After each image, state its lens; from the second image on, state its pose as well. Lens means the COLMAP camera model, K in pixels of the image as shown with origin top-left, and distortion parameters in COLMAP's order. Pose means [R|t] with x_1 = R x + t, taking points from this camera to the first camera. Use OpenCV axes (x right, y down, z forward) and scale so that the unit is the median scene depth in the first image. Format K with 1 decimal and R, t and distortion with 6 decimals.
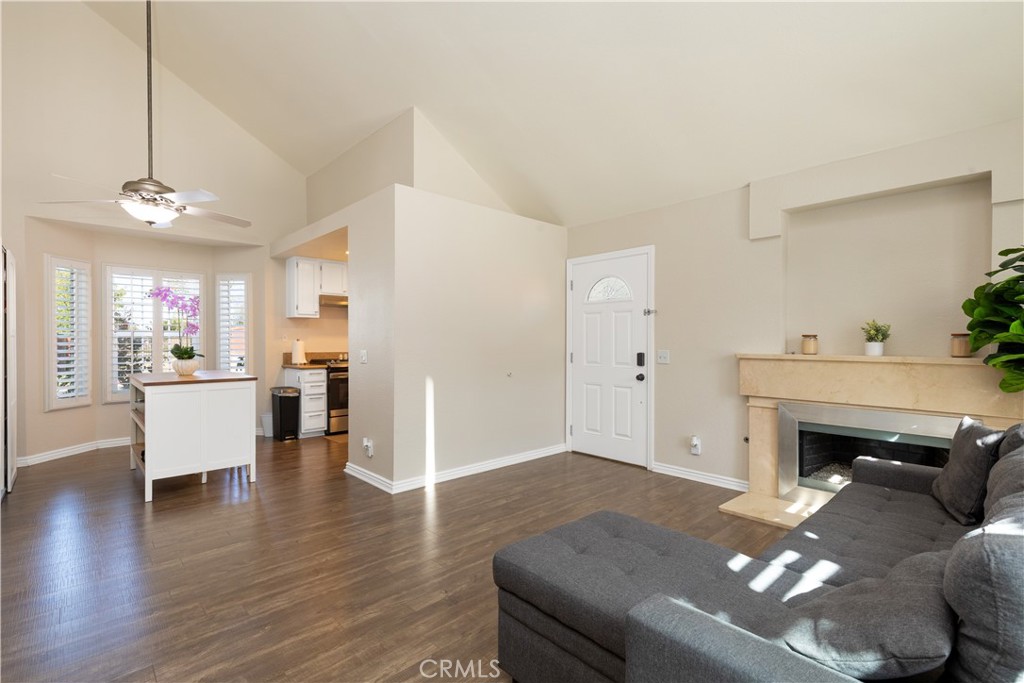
lens RADIAL K [[464.6, 0, 512.4], [0, 464.6, 343.3], [0, 0, 1]] dist [0.003738, 0.000295]
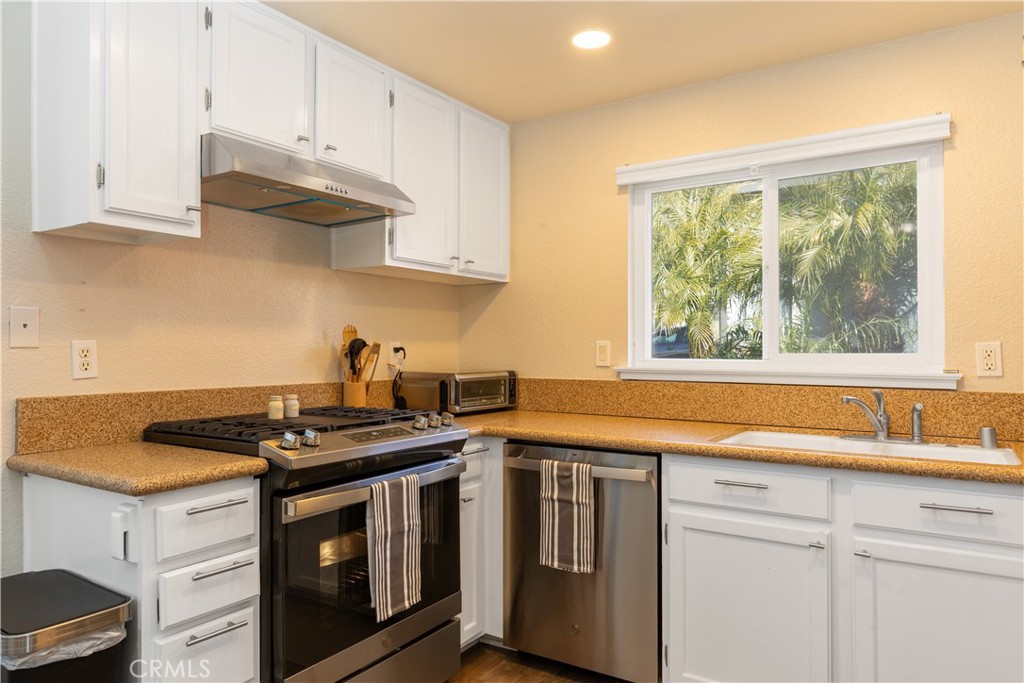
lens RADIAL K [[676.6, 0, 512.0], [0, 676.6, 341.5], [0, 0, 1]] dist [0.002885, 0.000395]
pose [[0.974315, -0.001556, 0.225183, -0.359721], [0.005001, 0.999879, -0.014733, 0.000078], [-0.225133, 0.015481, 0.974205, 0.682697]]
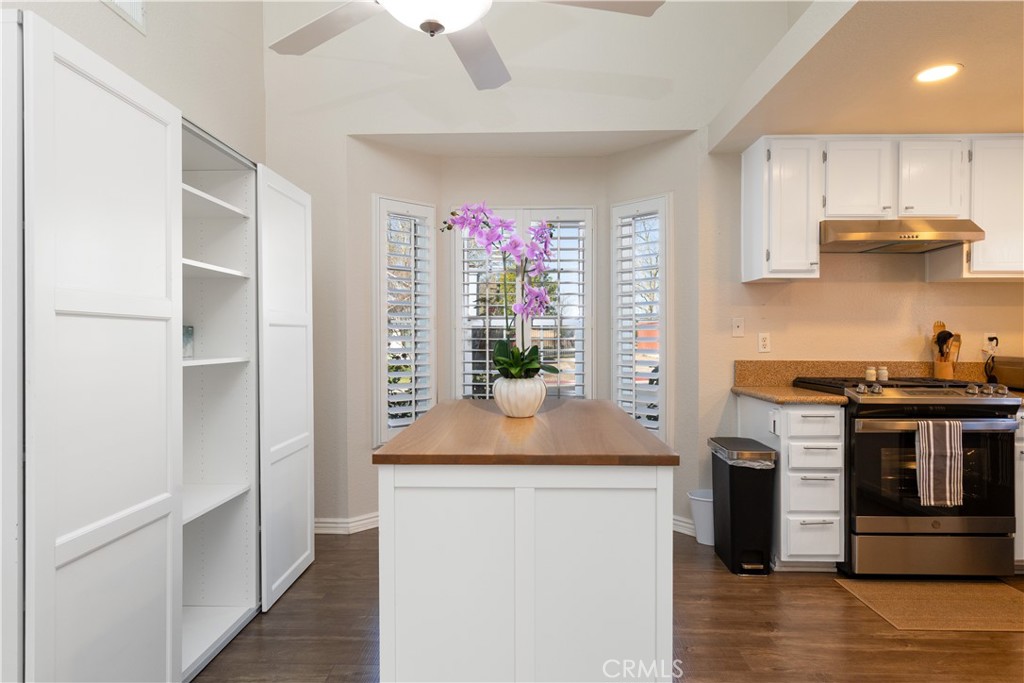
lens RADIAL K [[608.8, 0, 512.0], [0, 608.8, 341.5], [0, 0, 1]] dist [-0.002462, -0.000572]
pose [[0.711638, 0.004138, -0.702535, -0.241602], [-0.003473, 0.999991, 0.002372, 0.001026], [0.702538, 0.000752, 0.711646, 0.445916]]
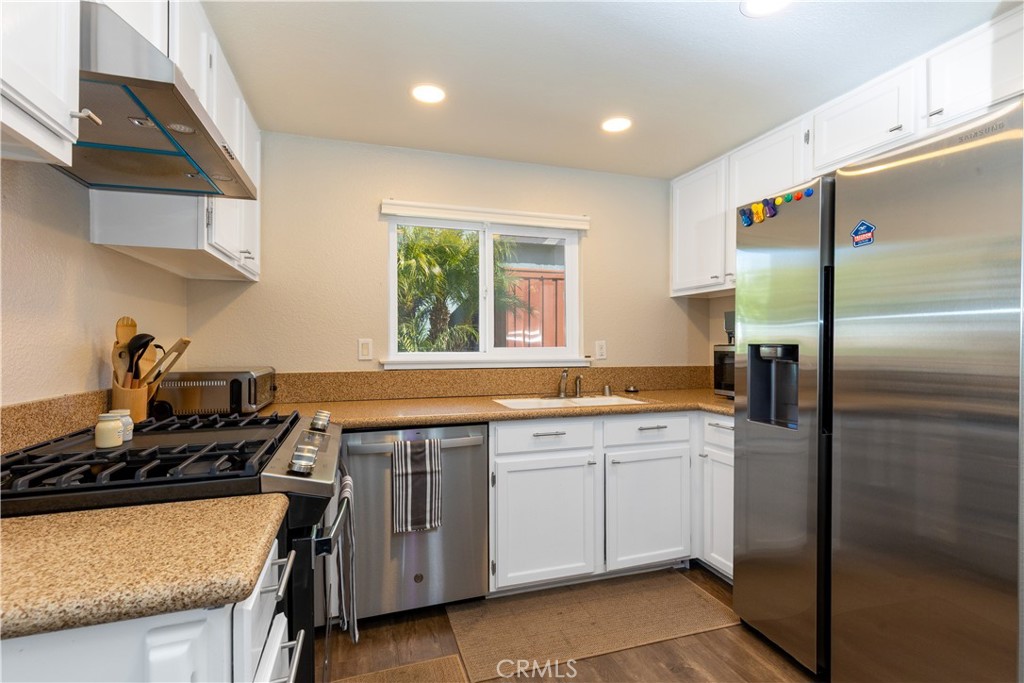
lens RADIAL K [[464.6, 0, 512.4], [0, 464.6, 343.3], [0, 0, 1]] dist [0.003738, 0.000295]
pose [[0.430071, -0.004069, 0.902786, -0.506334], [0.009080, 0.999959, 0.000182, -0.002356], [-0.902750, 0.008119, 0.430090, 0.864304]]
